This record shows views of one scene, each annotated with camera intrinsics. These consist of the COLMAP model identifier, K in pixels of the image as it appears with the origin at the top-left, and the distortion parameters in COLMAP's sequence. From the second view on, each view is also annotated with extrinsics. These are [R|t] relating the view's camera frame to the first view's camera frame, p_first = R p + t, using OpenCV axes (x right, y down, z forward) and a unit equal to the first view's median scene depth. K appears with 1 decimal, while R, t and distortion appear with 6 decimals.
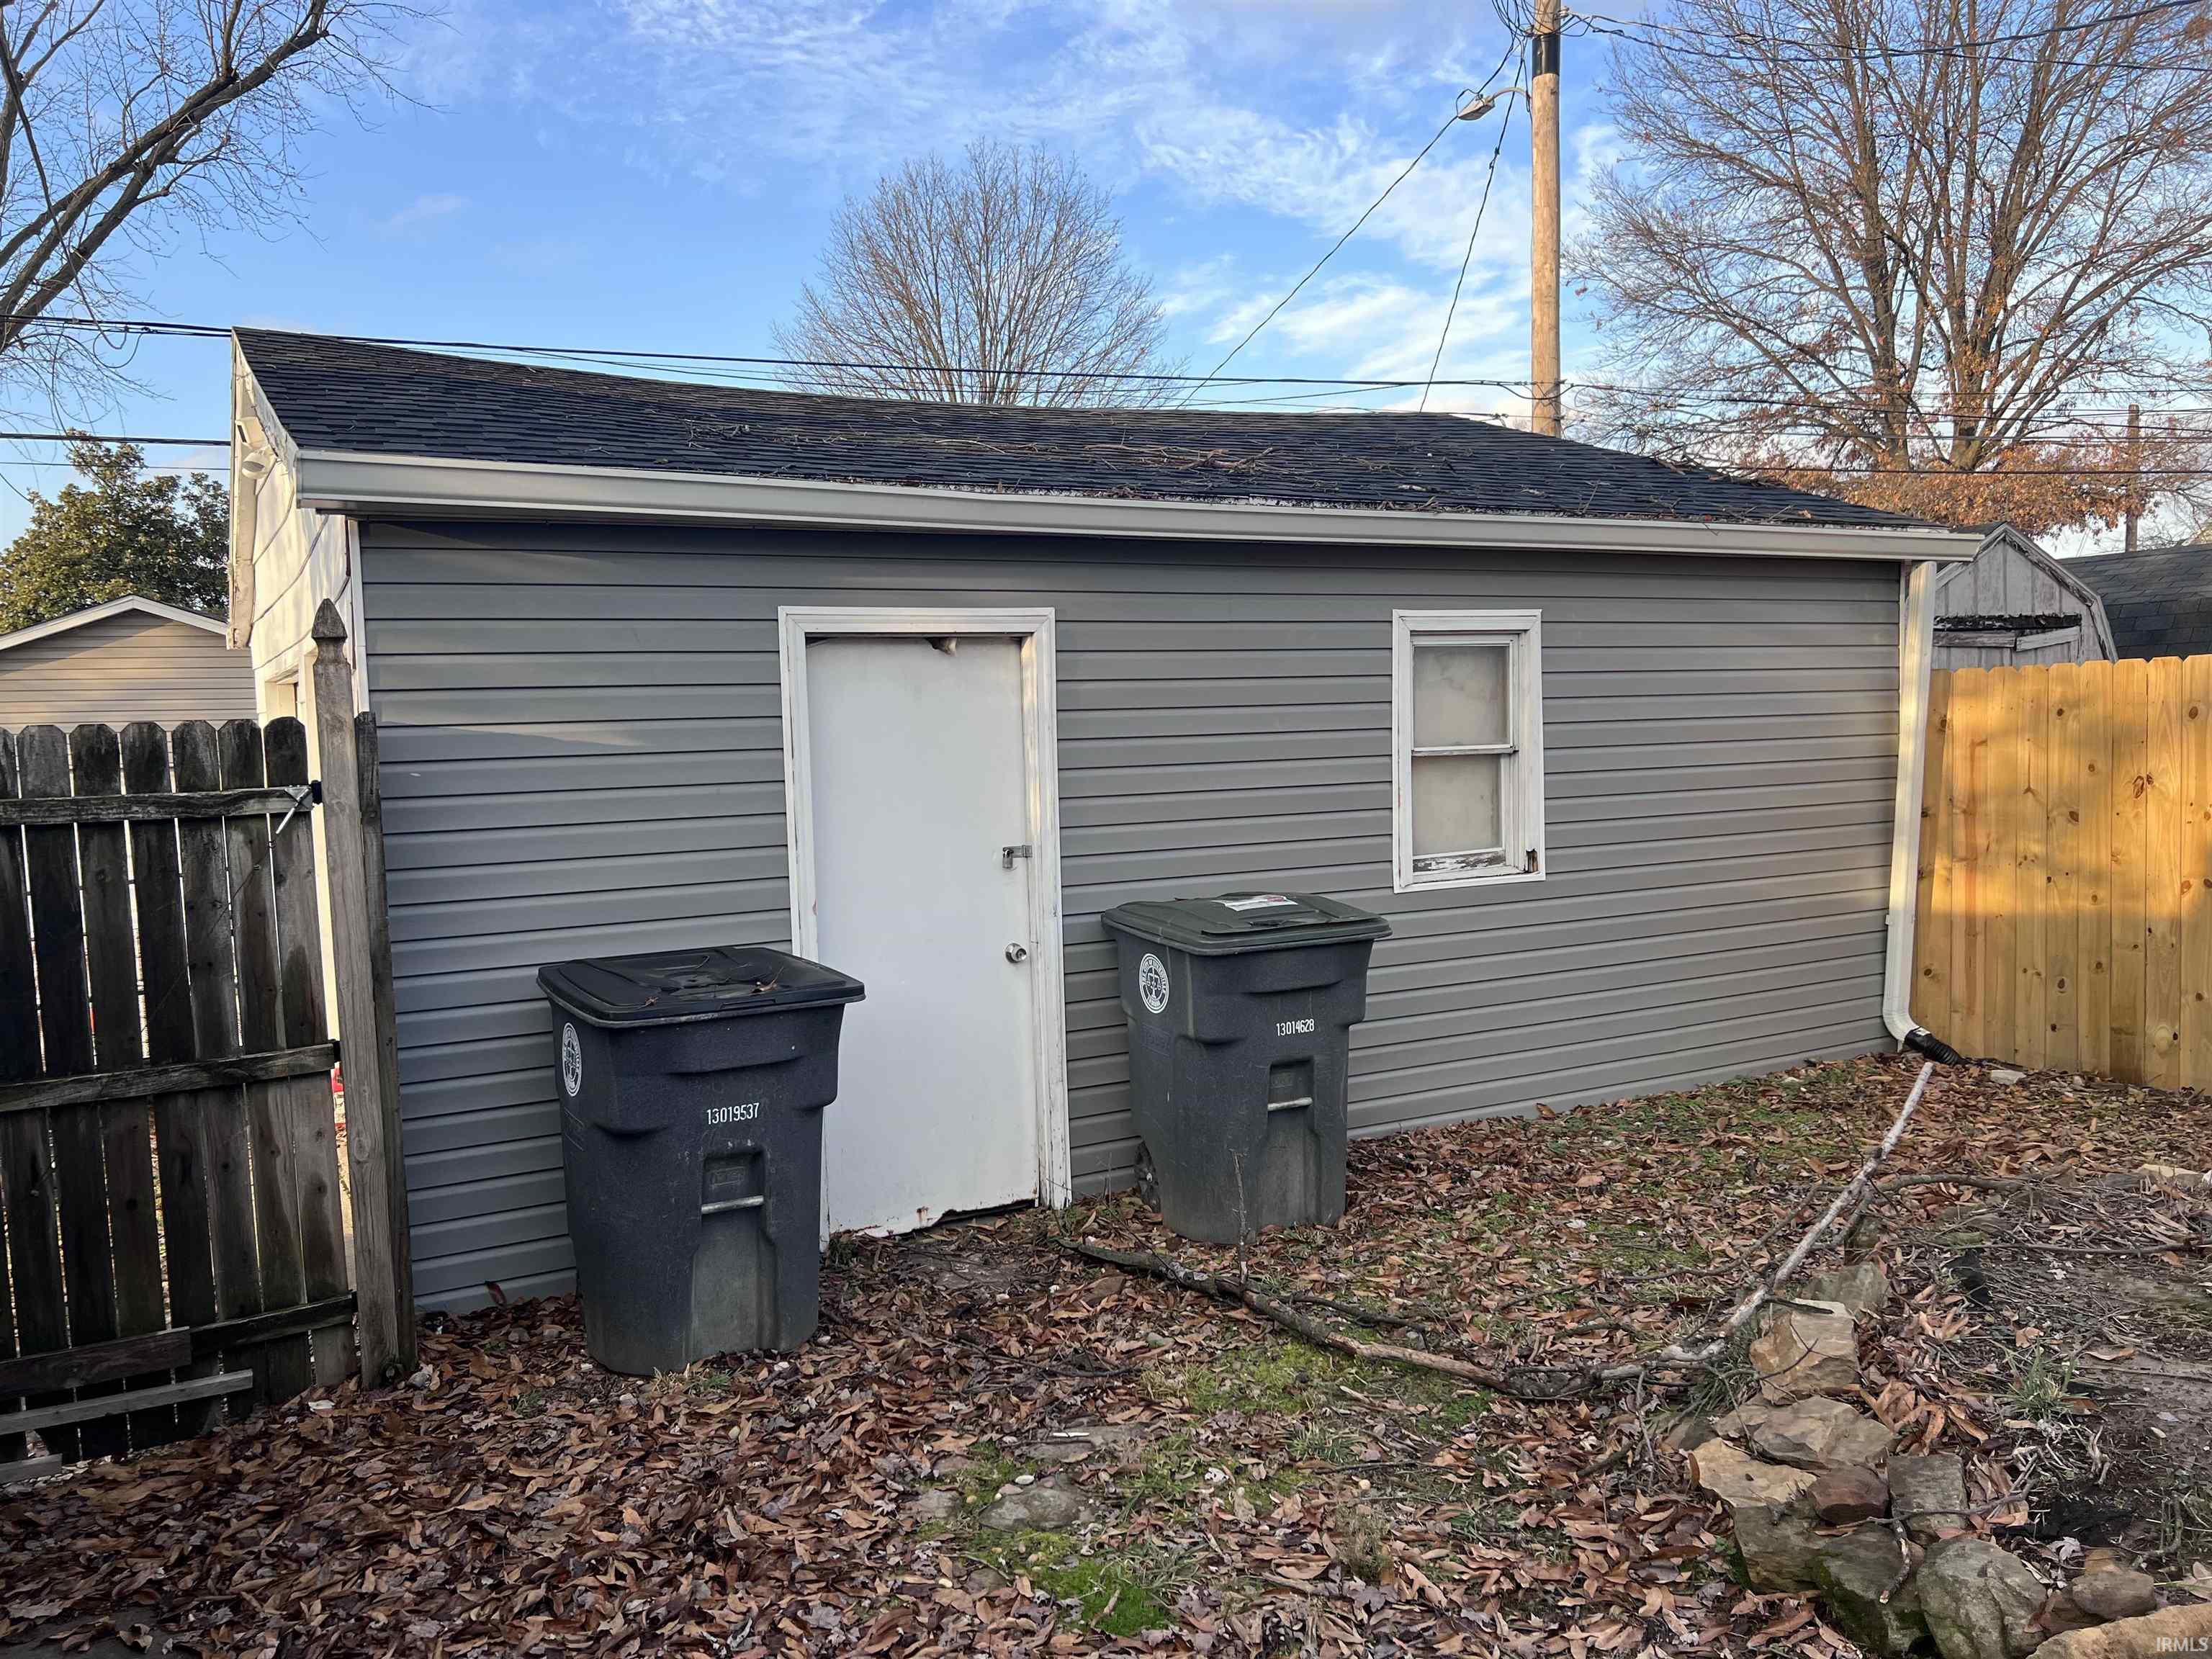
lens RADIAL K [[1684.5, 0, 1093.1], [0, 1684.5, 837.5], [0, 0, 1]] dist [0.061389, -0.061414]
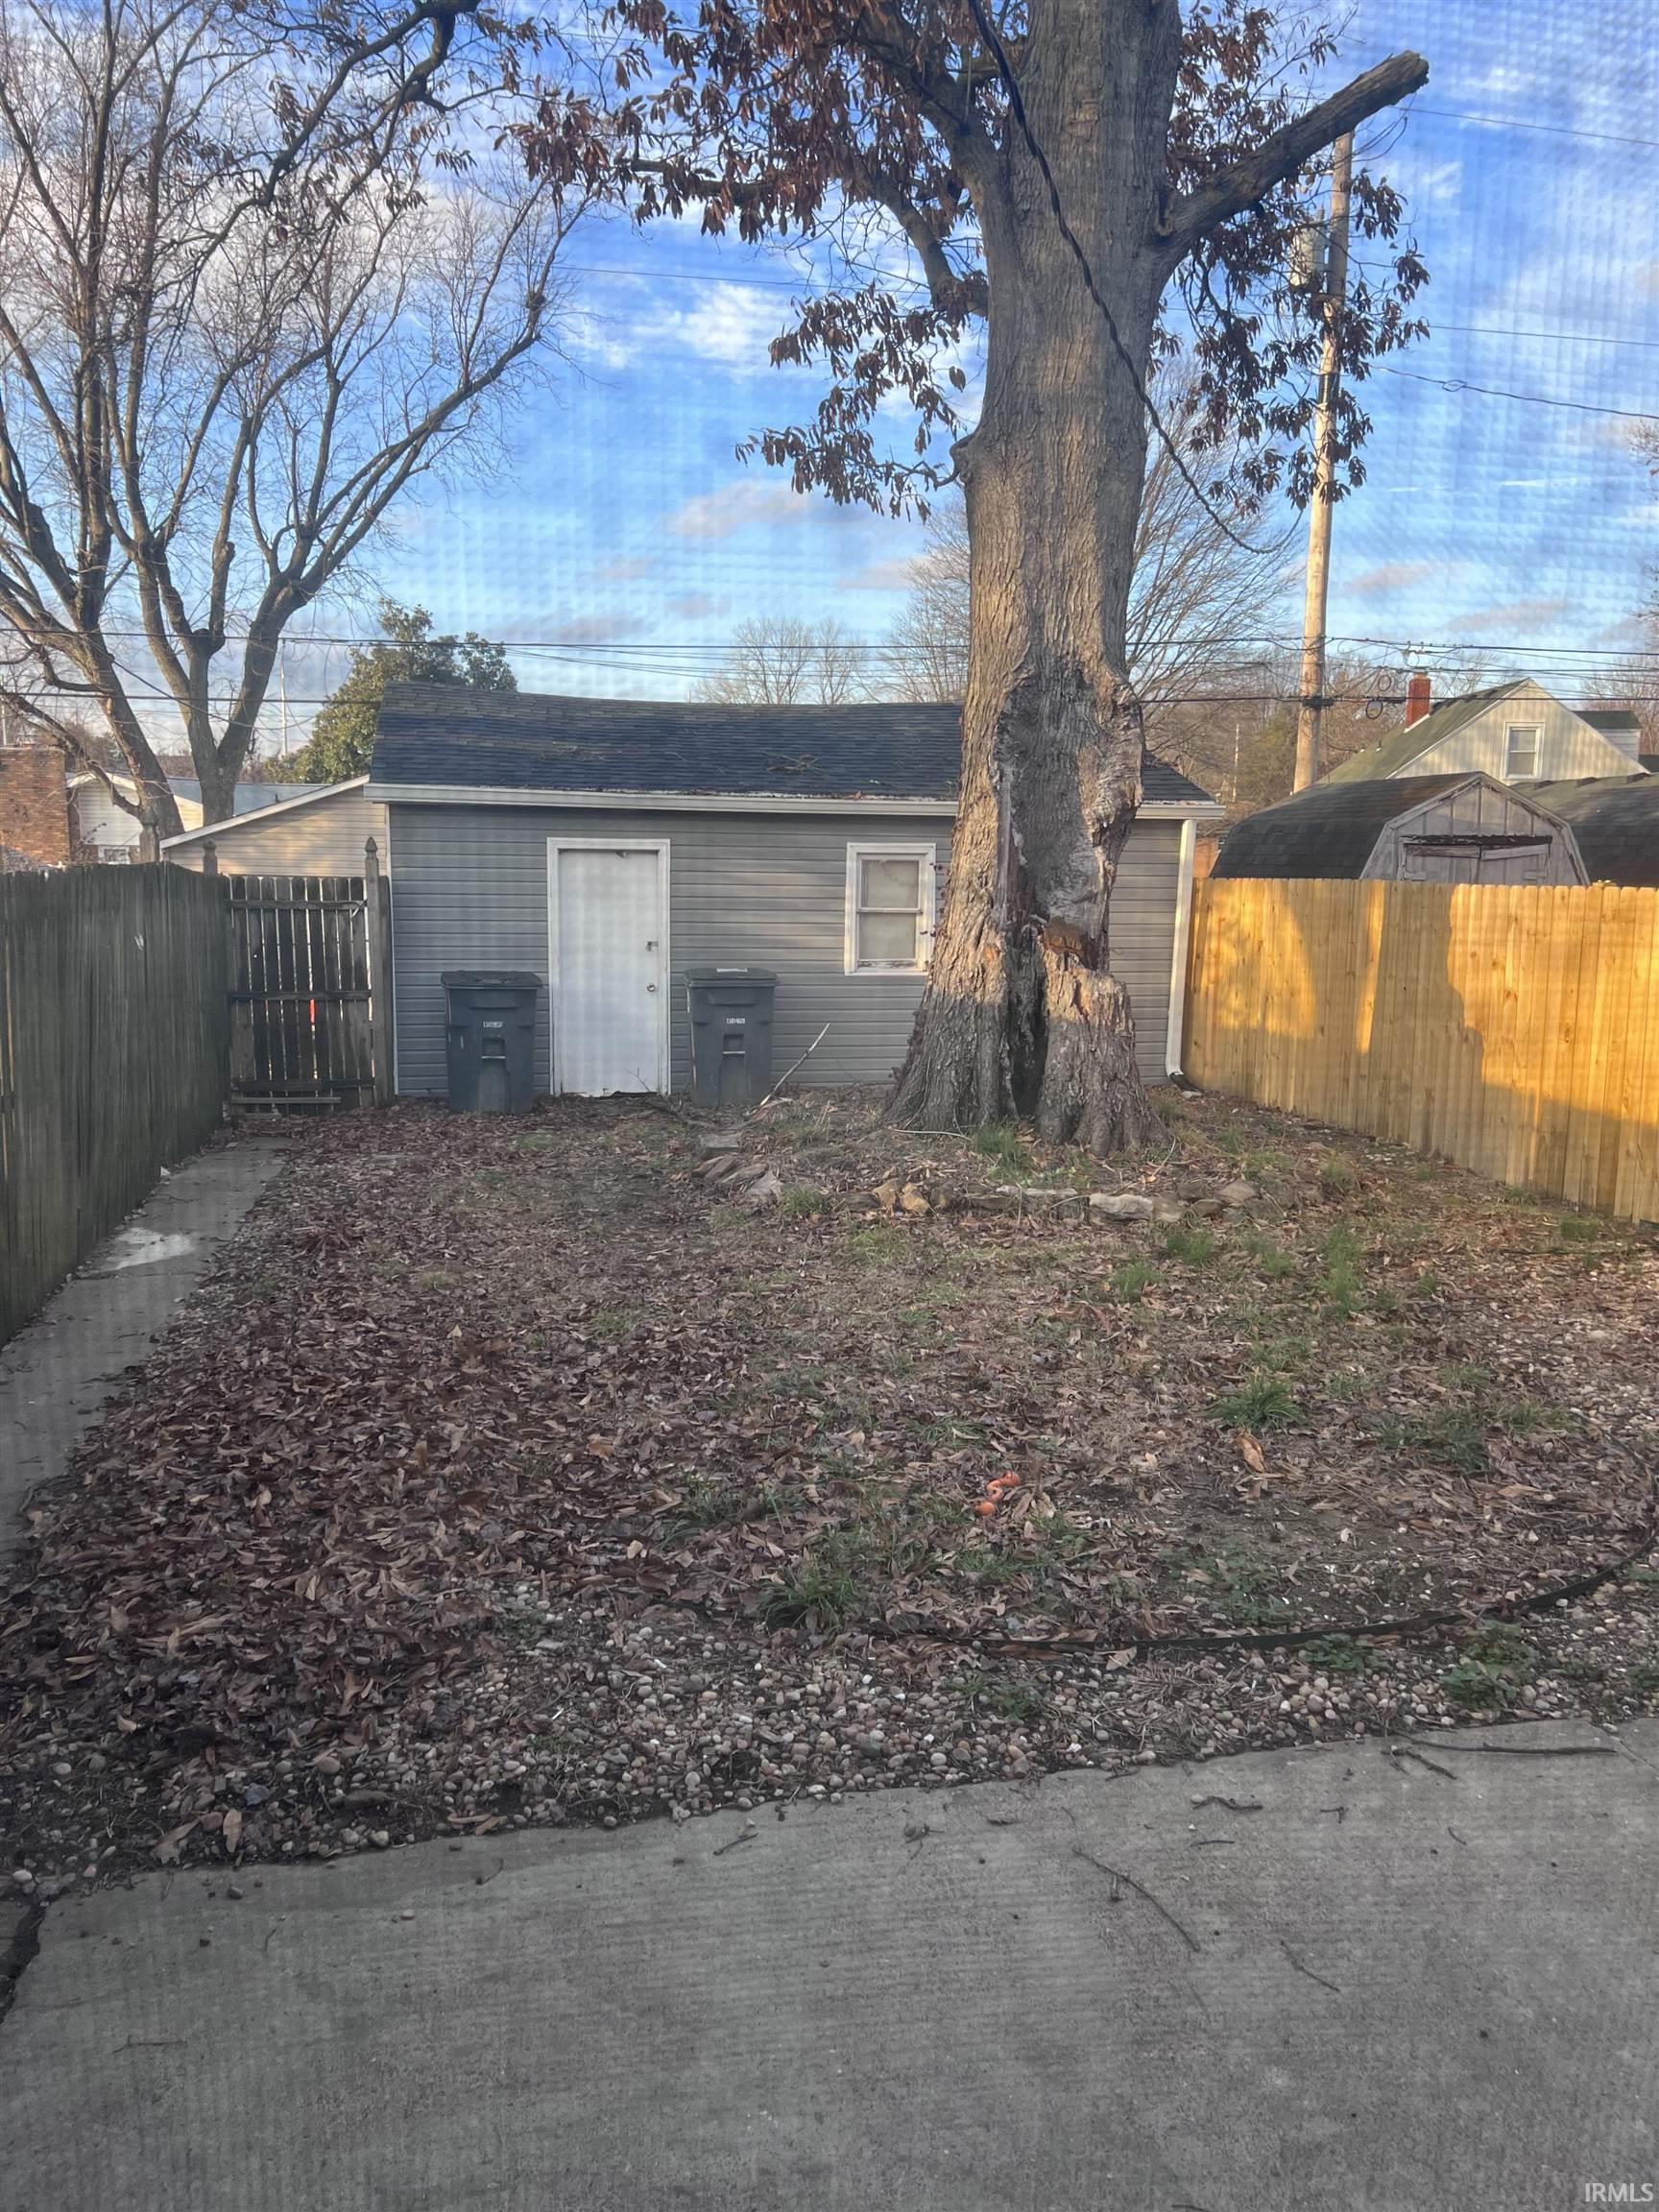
lens RADIAL K [[1684.5, 0, 844.6], [0, 1684.5, 1104.3], [0, 0, 1]] dist [0.061389, -0.061414]
pose [[0.959481, 0.083293, -0.269180, 0.864449], [-0.060662, 0.993970, 0.091340, 0.000617], [0.275165, -0.071310, 0.958749, -1.199483]]
